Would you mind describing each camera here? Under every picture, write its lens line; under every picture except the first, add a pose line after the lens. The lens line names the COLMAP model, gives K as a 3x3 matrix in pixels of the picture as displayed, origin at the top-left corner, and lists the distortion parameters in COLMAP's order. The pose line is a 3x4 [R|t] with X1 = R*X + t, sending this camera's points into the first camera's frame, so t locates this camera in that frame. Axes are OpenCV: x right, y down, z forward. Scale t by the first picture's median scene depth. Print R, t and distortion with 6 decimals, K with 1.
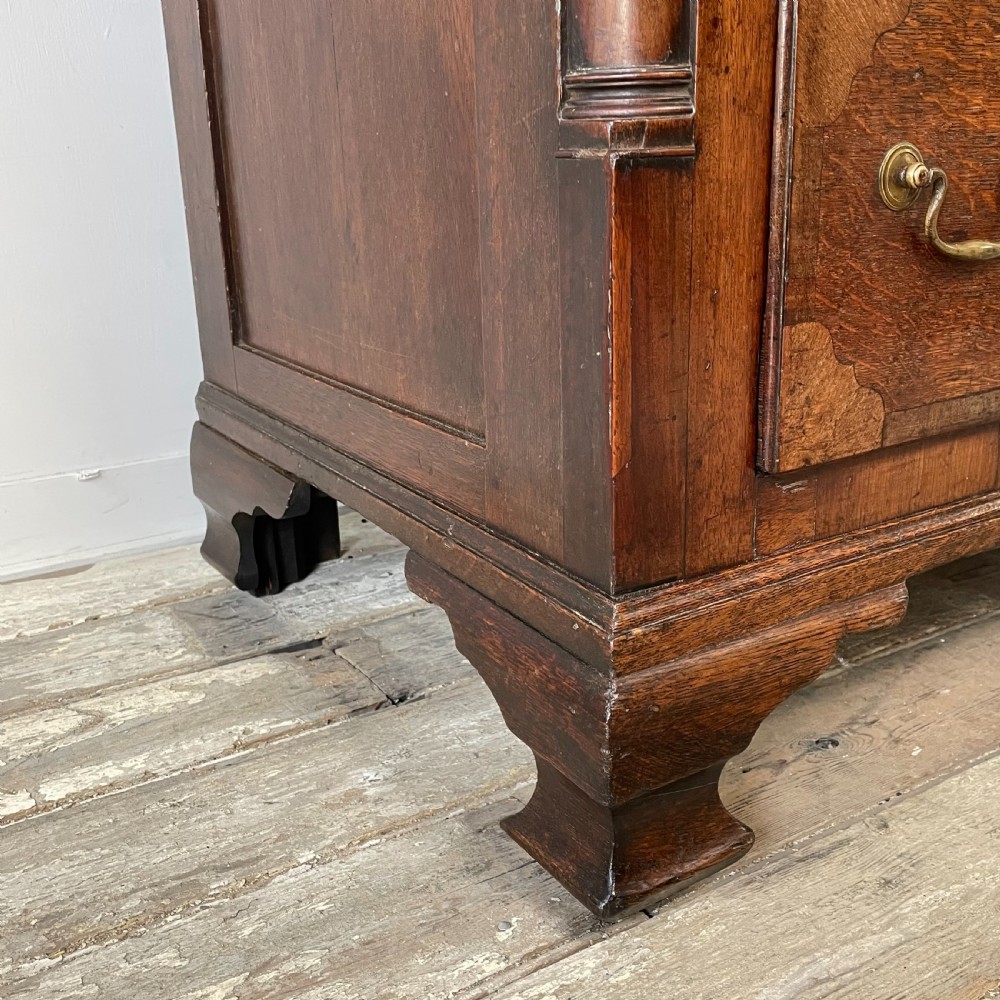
lens RADIAL K [[1135.7, 0, 497.1], [0, 1135.7, 493.6], [0, 0, 1]] dist [0.109088, -0.172690]
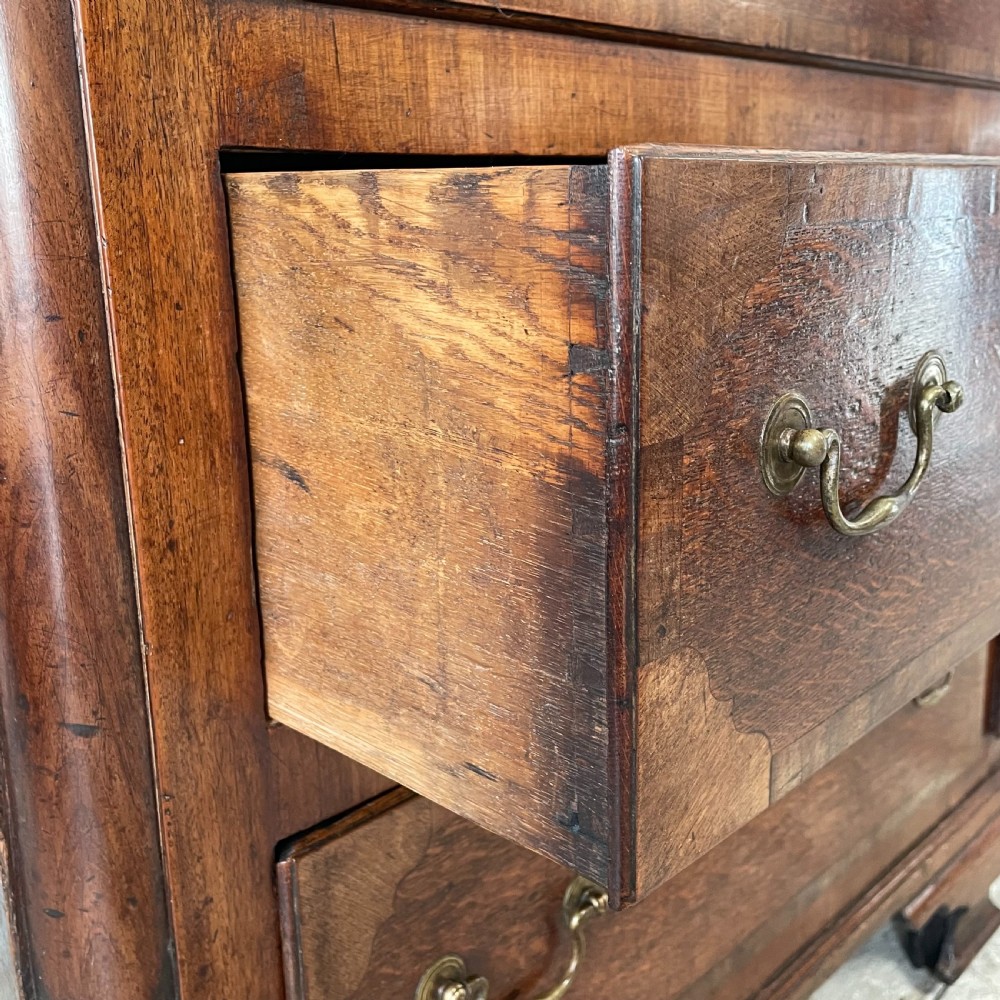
lens RADIAL K [[1135.7, 0, 497.1], [0, 1135.7, 493.6], [0, 0, 1]] dist [0.109088, -0.172690]
pose [[0.965773, -0.057233, 0.252998, 0.176926], [0.072720, 0.995981, -0.052286, -0.619984], [-0.248988, 0.068894, 0.966053, 0.042942]]
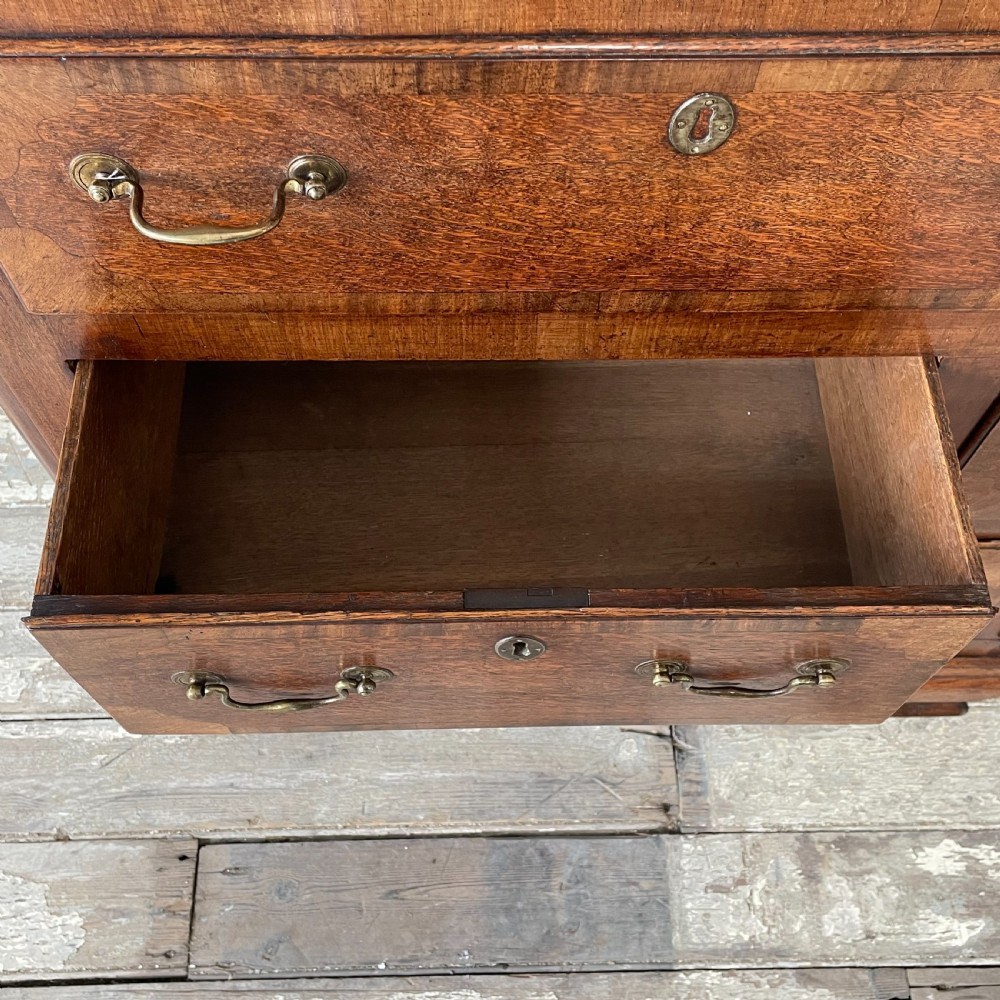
lens RADIAL K [[1135.7, 0, 497.1], [0, 1135.7, 493.6], [0, 0, 1]] dist [0.109088, -0.172690]
pose [[0.858598, 0.470920, -0.202592, 0.930661], [-0.189649, 0.658925, 0.727908, -1.784483], [0.476279, -0.586559, 0.655062, 0.052152]]
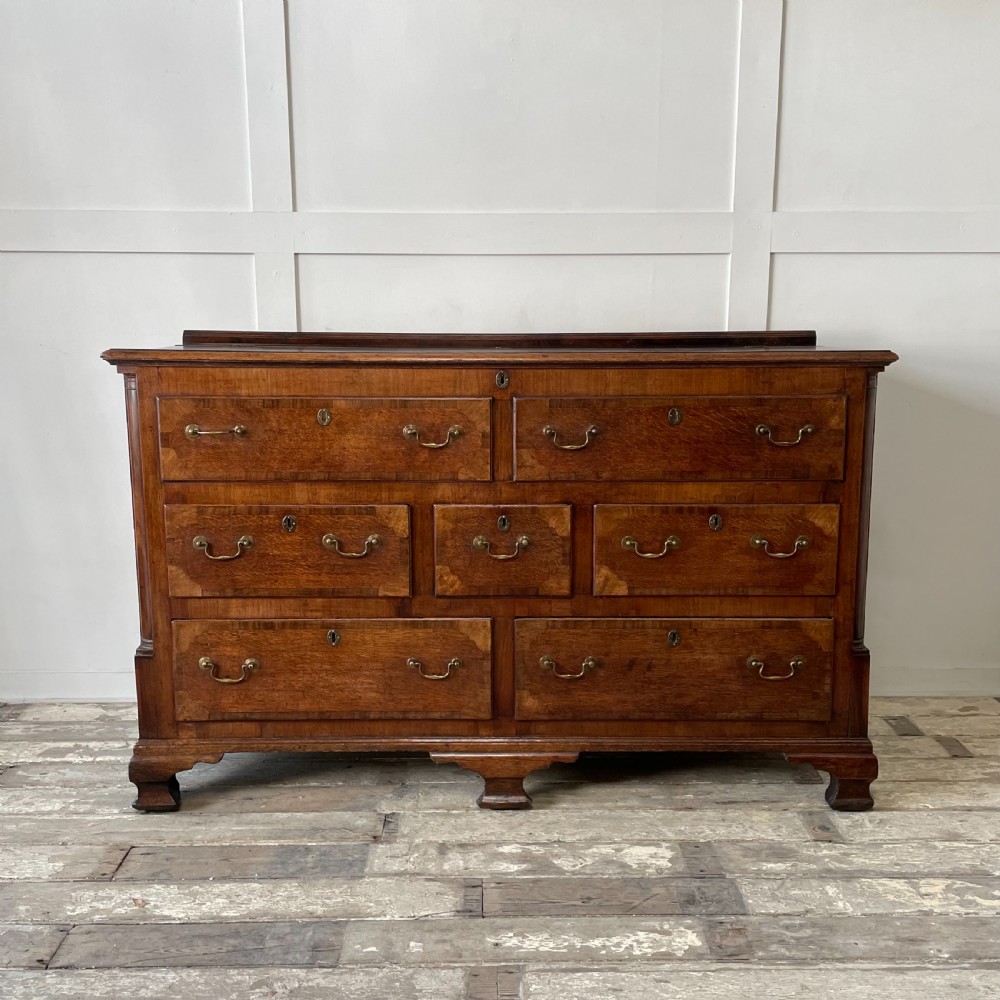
lens RADIAL K [[1023.1, 0, 504.6], [0, 1023.1, 494.1], [0, 0, 1]] dist [0.125279, -0.212655]
pose [[0.854270, 0.115350, -0.506869, 3.430299], [-0.179405, 0.980581, -0.079213, -0.830873], [0.487889, 0.158604, 0.858376, -2.136004]]
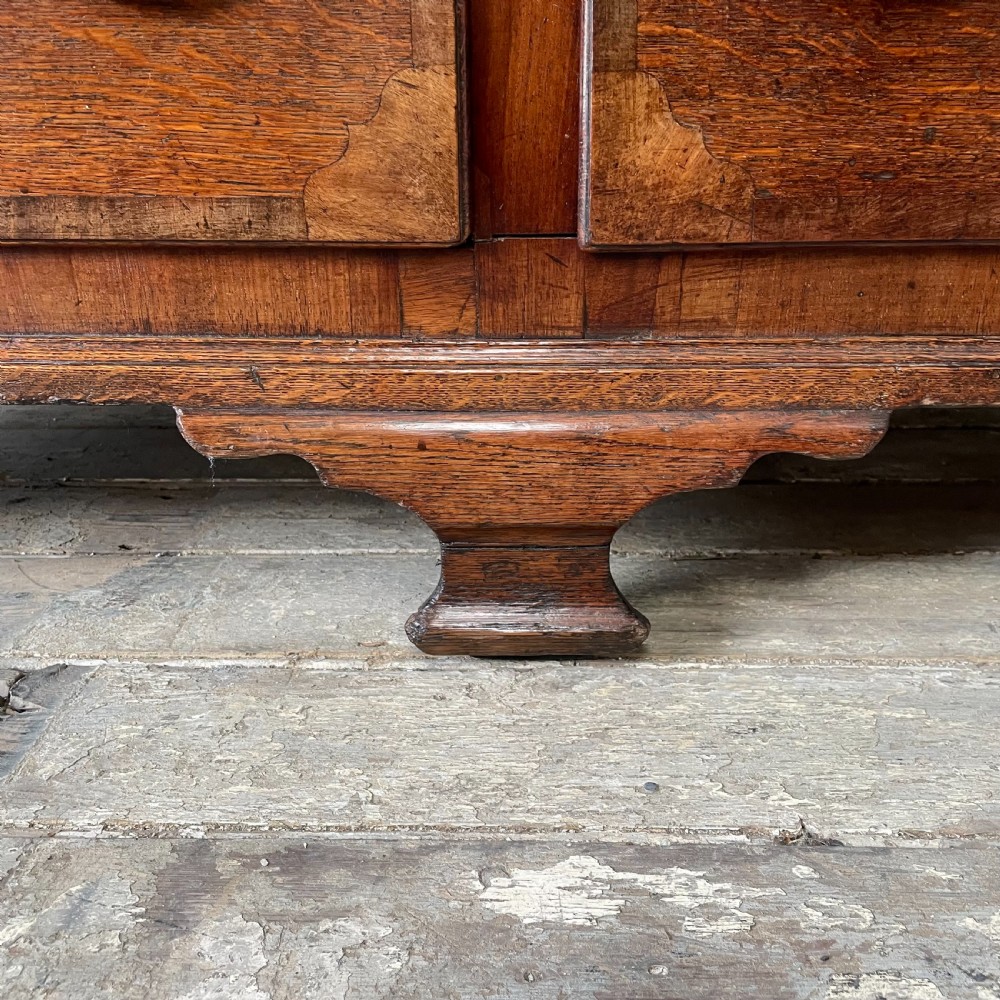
lens RADIAL K [[1017.3, 0, 501.6], [0, 1017.3, 511.7], [0, 0, 1]] dist [0.092401, -0.130331]
pose [[0.833176, 0.227148, -0.504204, 1.840056], [-0.180310, 0.973507, 0.140617, -0.156158], [0.522787, -0.026246, 0.852059, 0.923979]]
